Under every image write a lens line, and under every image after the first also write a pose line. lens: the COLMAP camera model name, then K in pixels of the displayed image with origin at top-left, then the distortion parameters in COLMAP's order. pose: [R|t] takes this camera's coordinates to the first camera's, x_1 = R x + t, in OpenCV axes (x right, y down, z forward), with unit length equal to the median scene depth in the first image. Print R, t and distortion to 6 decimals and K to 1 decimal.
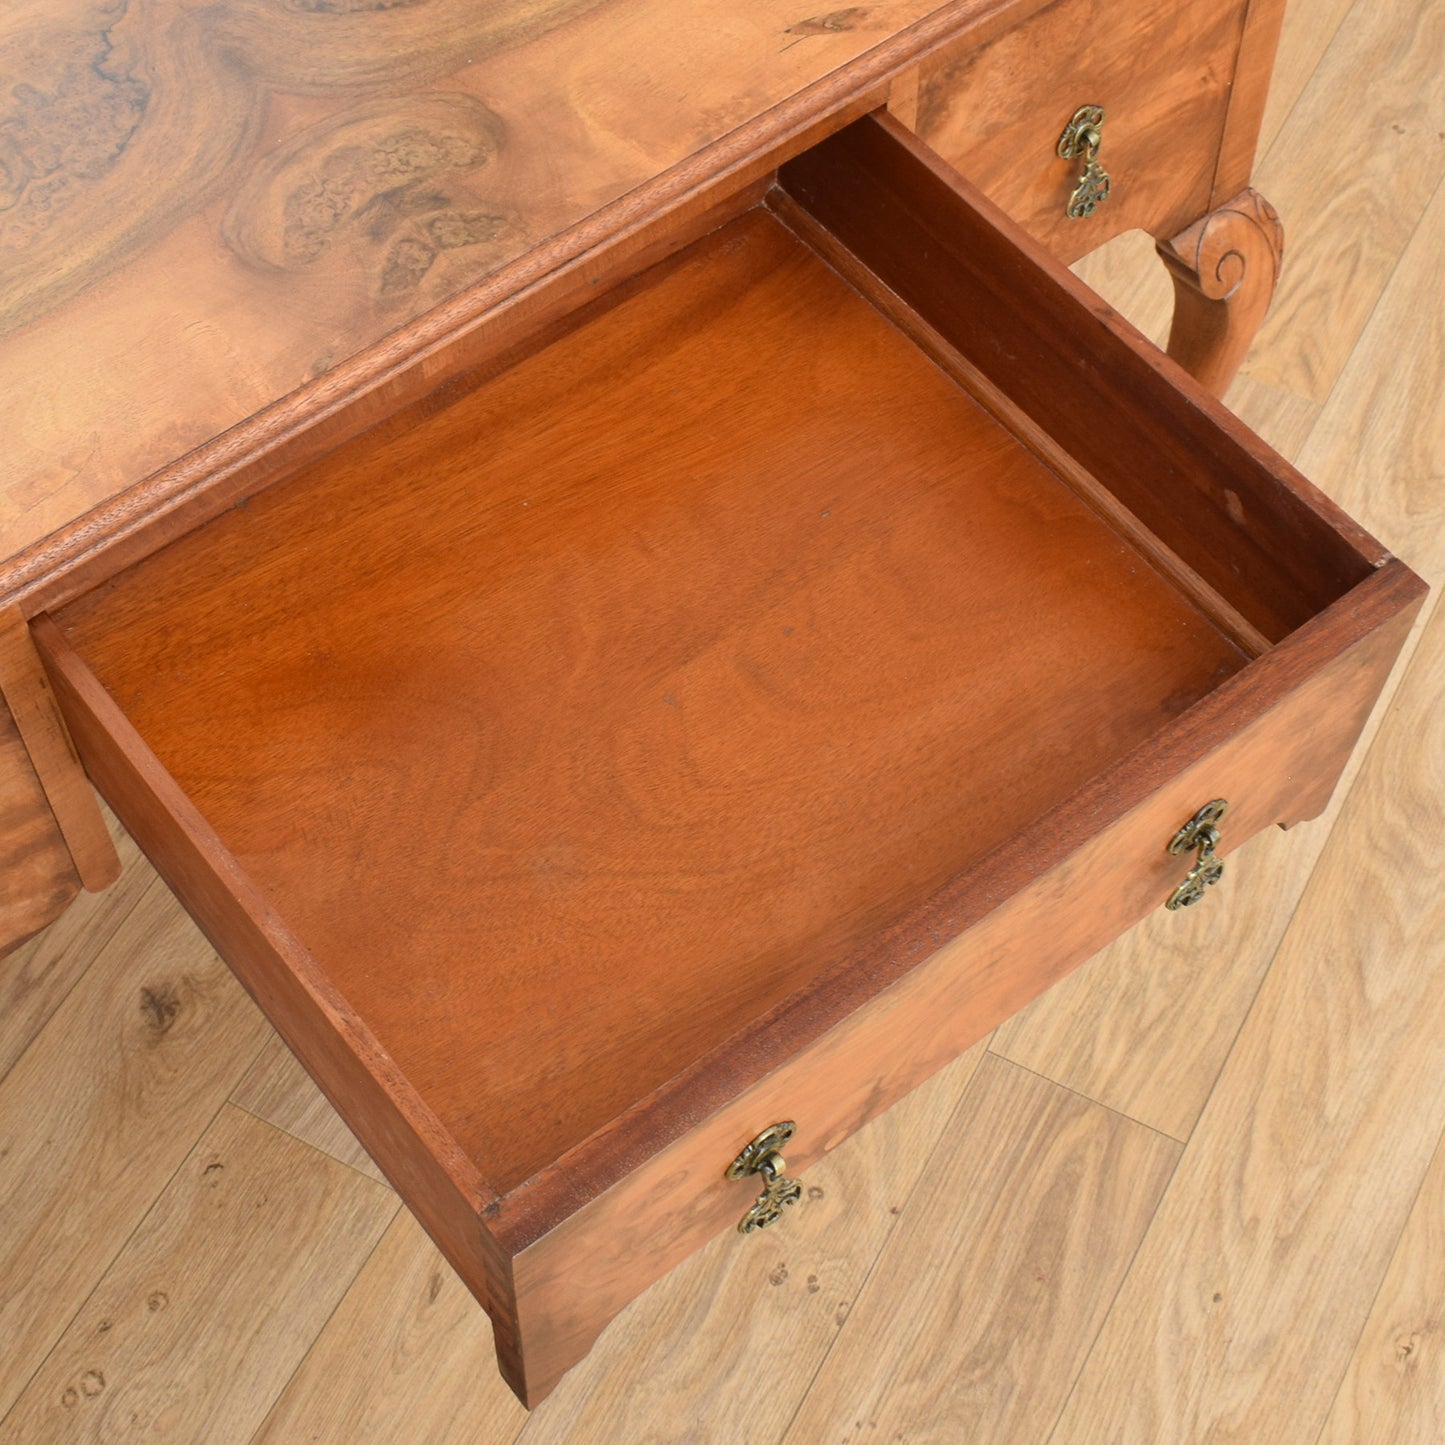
lens RADIAL K [[2513.5, 0, 617.8], [0, 2513.5, 644.2], [0, 0, 1]] dist [0.015103, 0.000000]
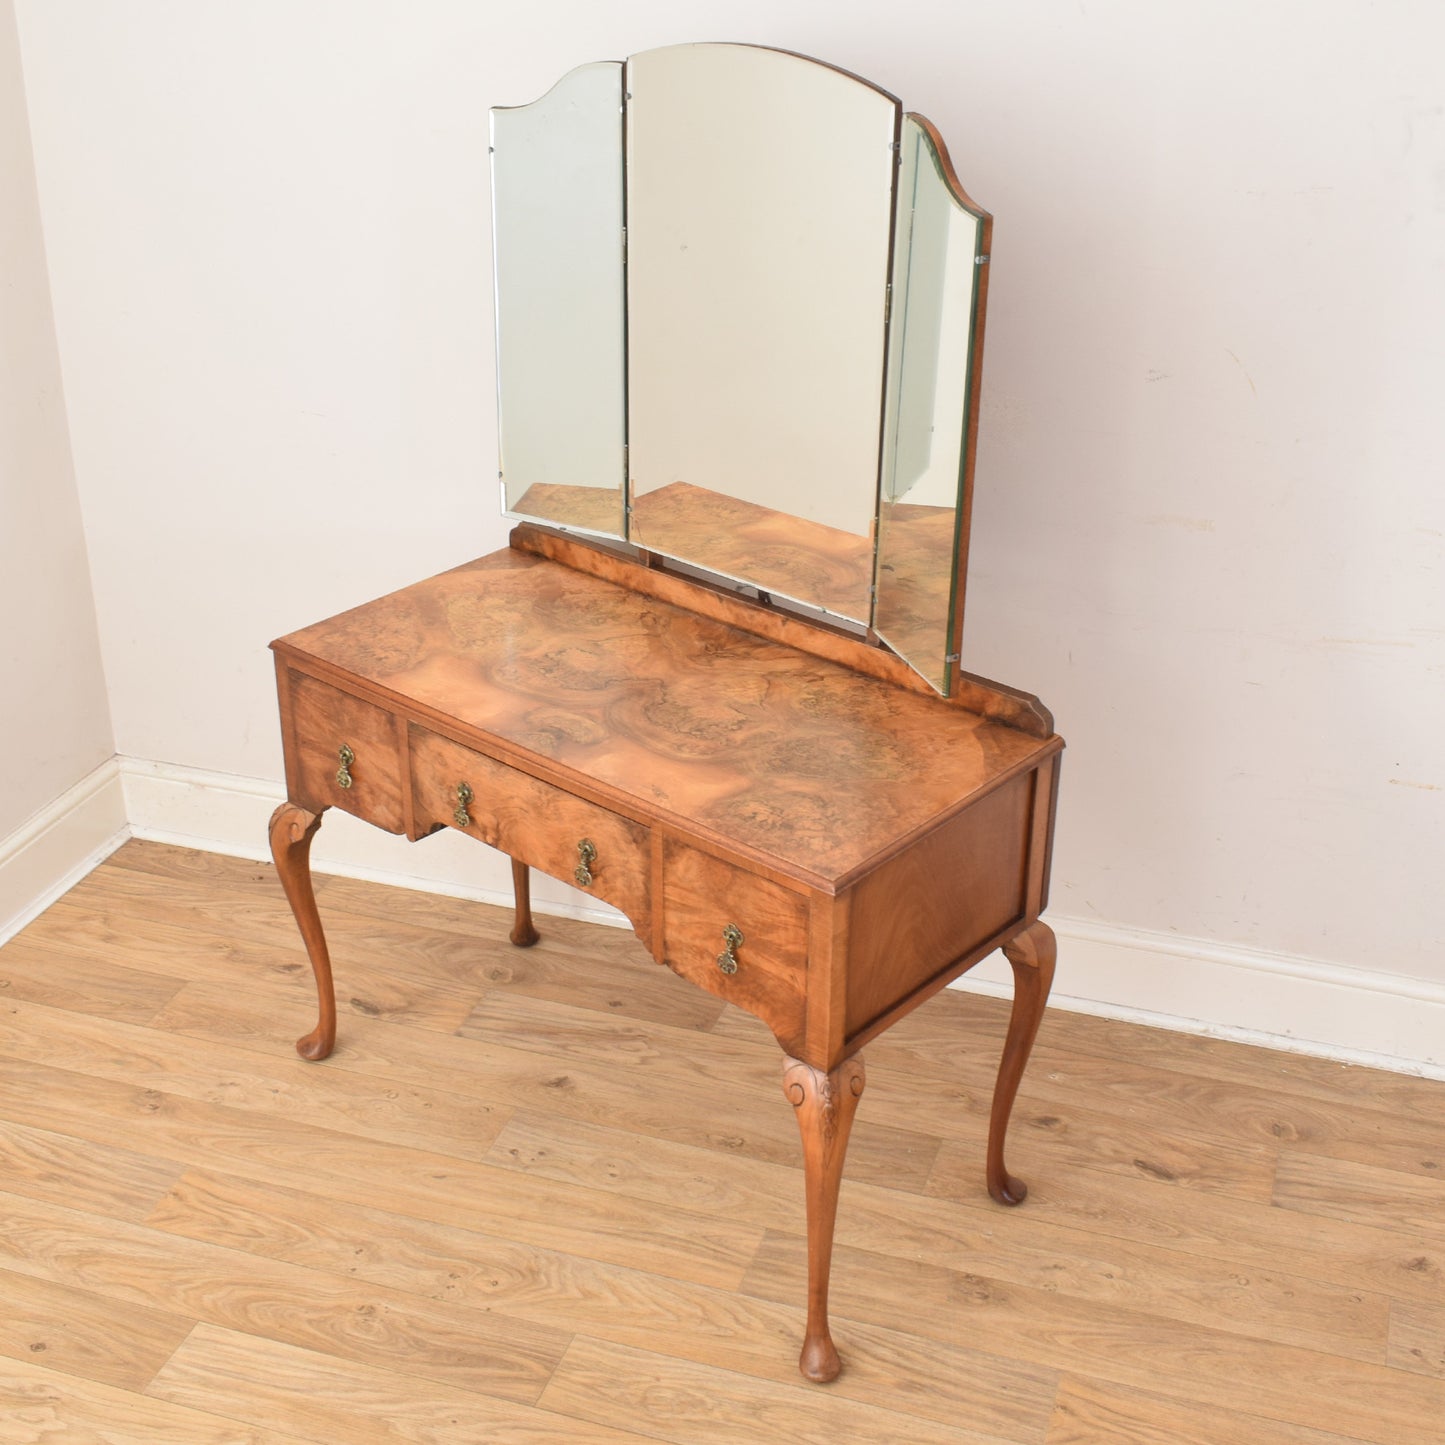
lens RADIAL K [[2105.7, 0, 761.7], [0, 2105.7, 647.3], [0, 0, 1]] dist [-0.013212, 0.000000]
pose [[0.198945, 0.447875, -0.871681, 1.481902], [-0.804218, 0.582912, 0.115956, -0.504945], [0.560048, 0.677953, 0.476157, -0.108547]]
